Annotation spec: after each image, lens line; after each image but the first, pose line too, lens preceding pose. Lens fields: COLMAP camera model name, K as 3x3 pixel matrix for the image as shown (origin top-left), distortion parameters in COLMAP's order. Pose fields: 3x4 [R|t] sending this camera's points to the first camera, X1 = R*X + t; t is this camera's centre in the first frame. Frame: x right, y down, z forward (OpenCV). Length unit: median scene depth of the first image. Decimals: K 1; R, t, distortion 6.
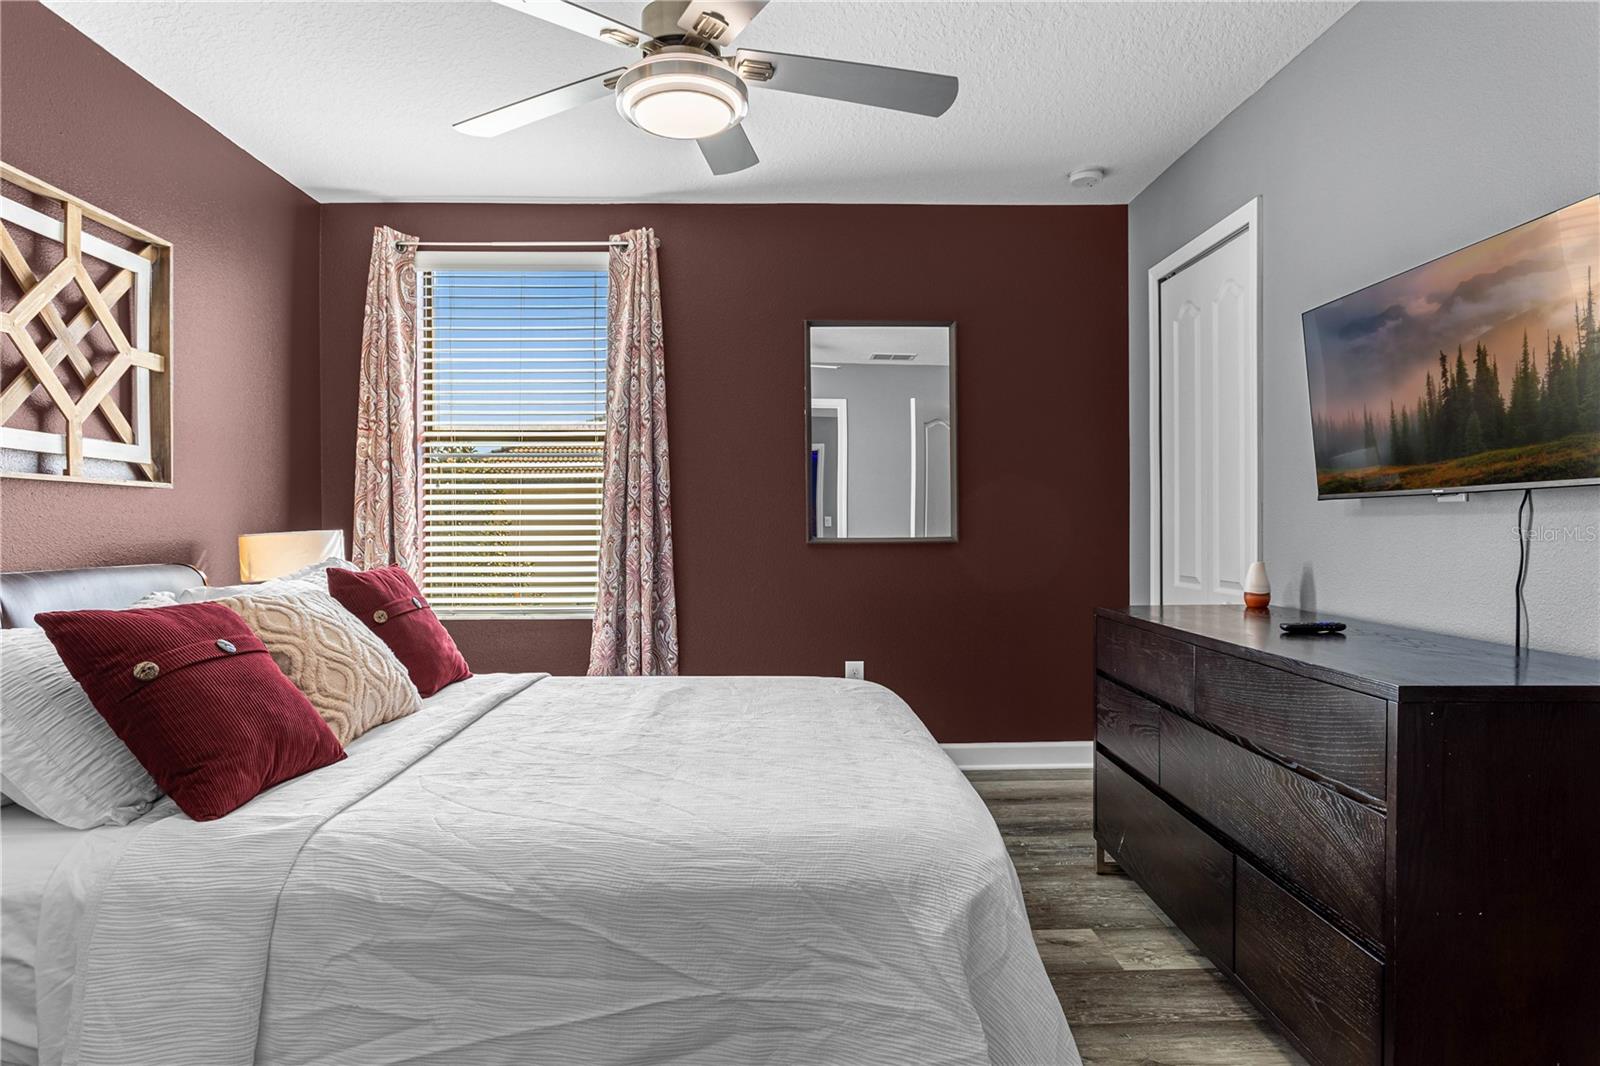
lens RADIAL K [[955.1, 0, 798.4], [0, 955.1, 531.7], [0, 0, 1]] dist [-0.002465, -0.000460]
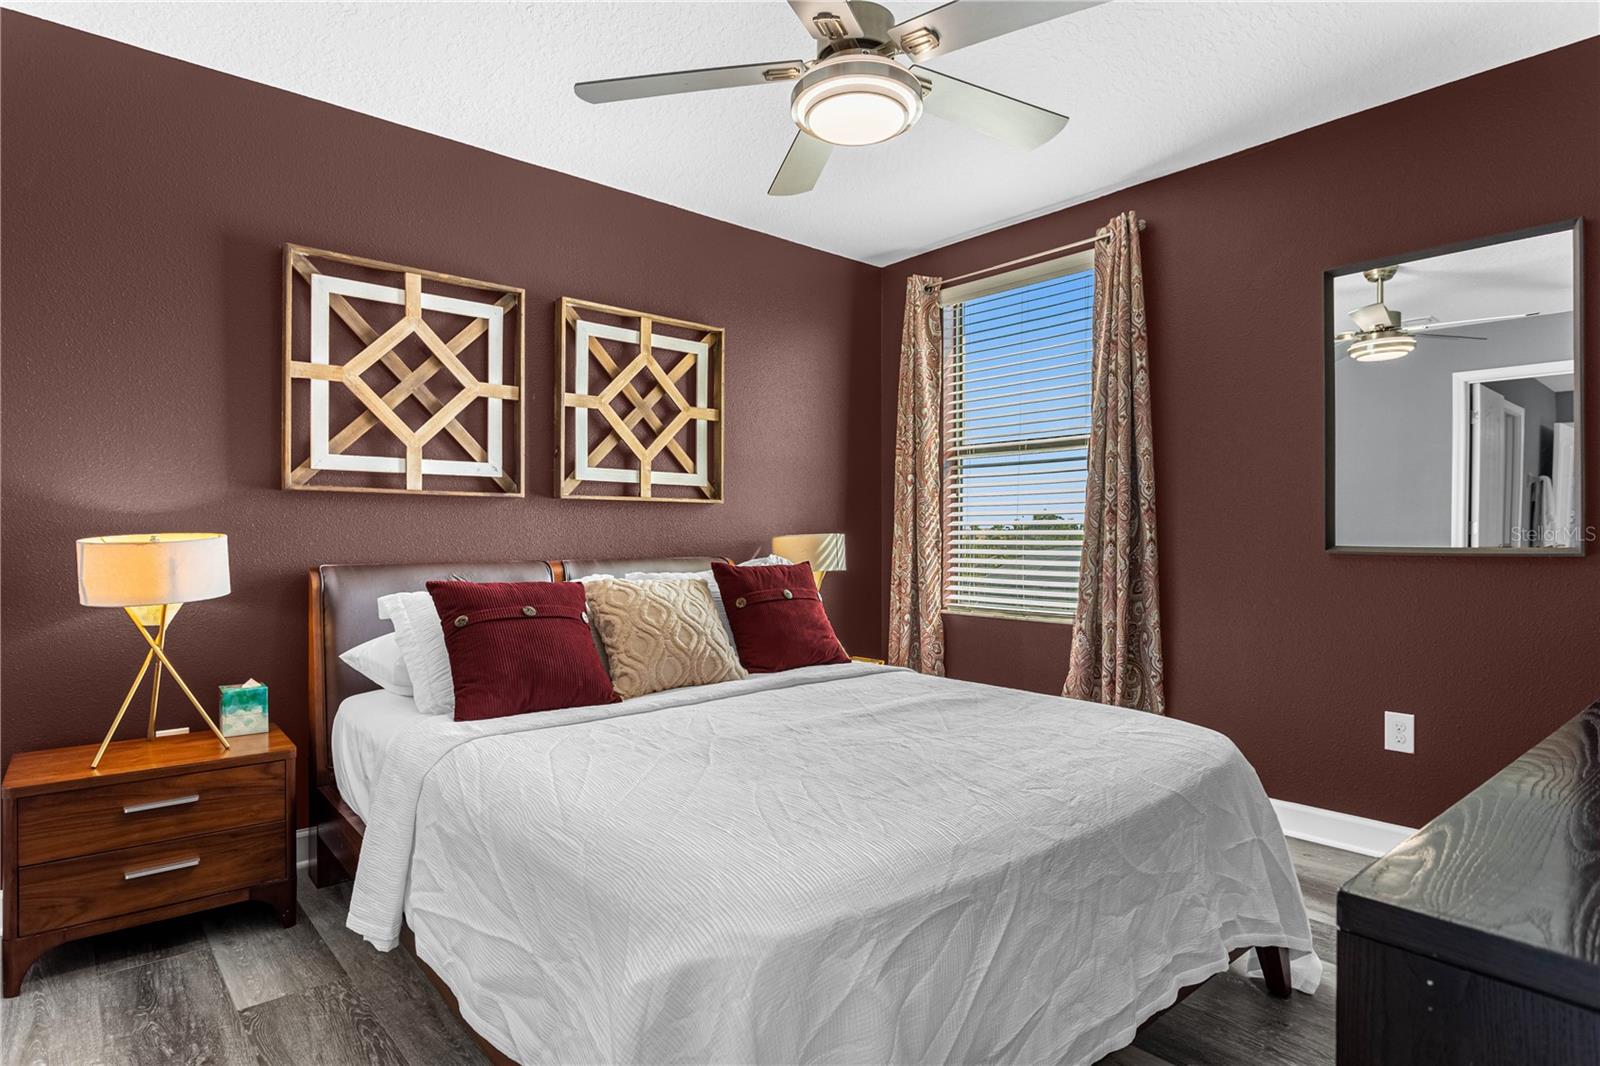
lens RADIAL K [[877.4, 0, 801.0], [0, 877.4, 535.2], [0, 0, 1]] dist [-0.005869, 0.003752]
pose [[0.617115, 0.005776, -0.786852, 0.333106], [-0.006714, 0.999975, 0.002074, -0.001416], [0.786845, 0.004003, 0.617138, 0.228215]]
